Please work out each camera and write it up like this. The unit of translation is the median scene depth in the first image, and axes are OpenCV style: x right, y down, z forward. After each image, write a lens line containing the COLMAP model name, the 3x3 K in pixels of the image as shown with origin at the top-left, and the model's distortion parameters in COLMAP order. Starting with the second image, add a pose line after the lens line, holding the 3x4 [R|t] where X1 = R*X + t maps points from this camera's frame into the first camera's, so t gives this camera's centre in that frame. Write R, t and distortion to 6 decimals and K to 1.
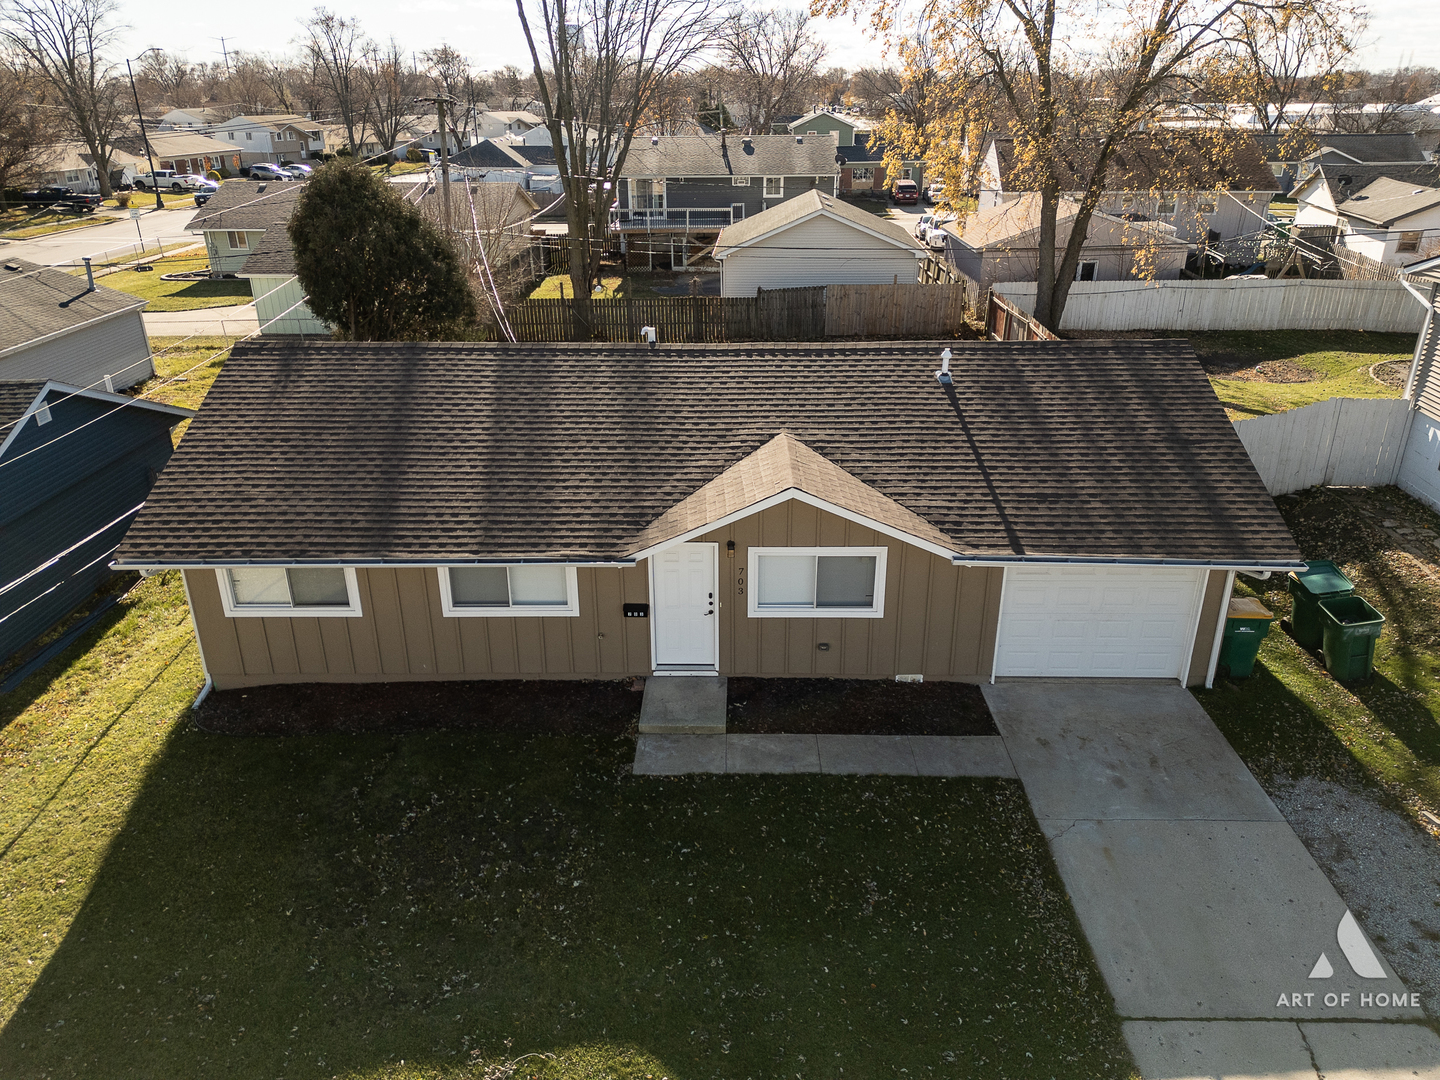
lens RADIAL K [[1001.5, 0, 714.3], [0, 1001.5, 538.2], [0, 0, 1]] dist [0.091295, -0.088980]
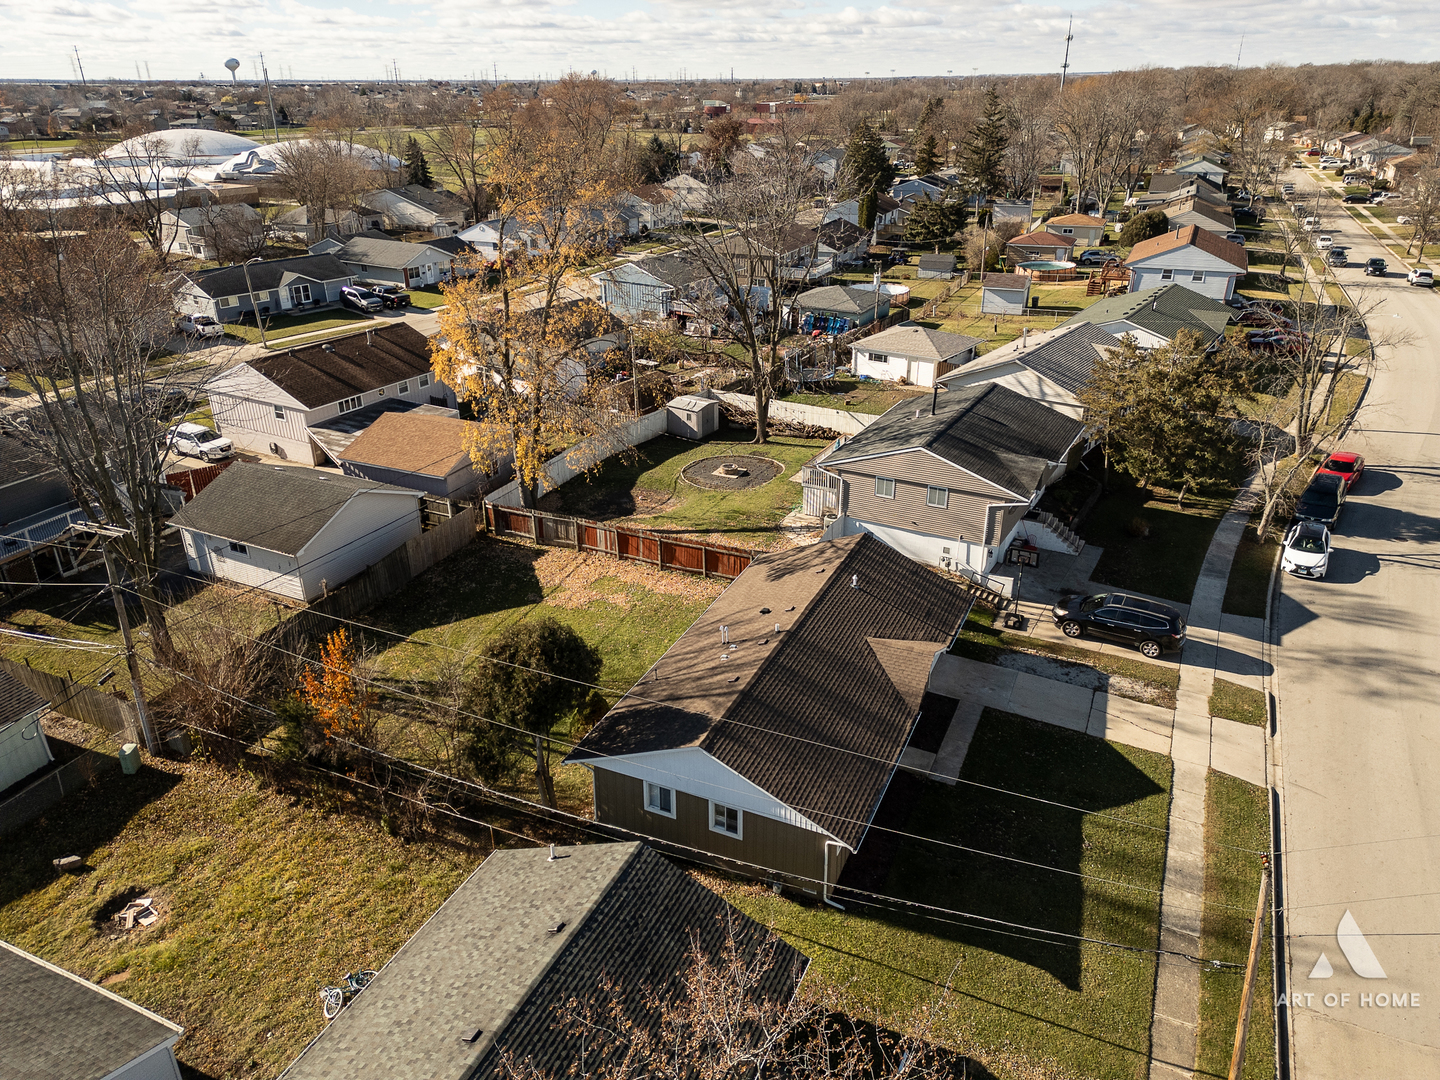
lens RADIAL K [[1001.5, 0, 714.3], [0, 1001.5, 538.2], [0, 0, 1]] dist [0.091295, -0.088980]
pose [[0.401282, -0.375139, 0.835610, -1.958771], [0.375346, 0.899516, 0.223578, -0.981837], [-0.835517, 0.223925, 0.501766, 0.101341]]
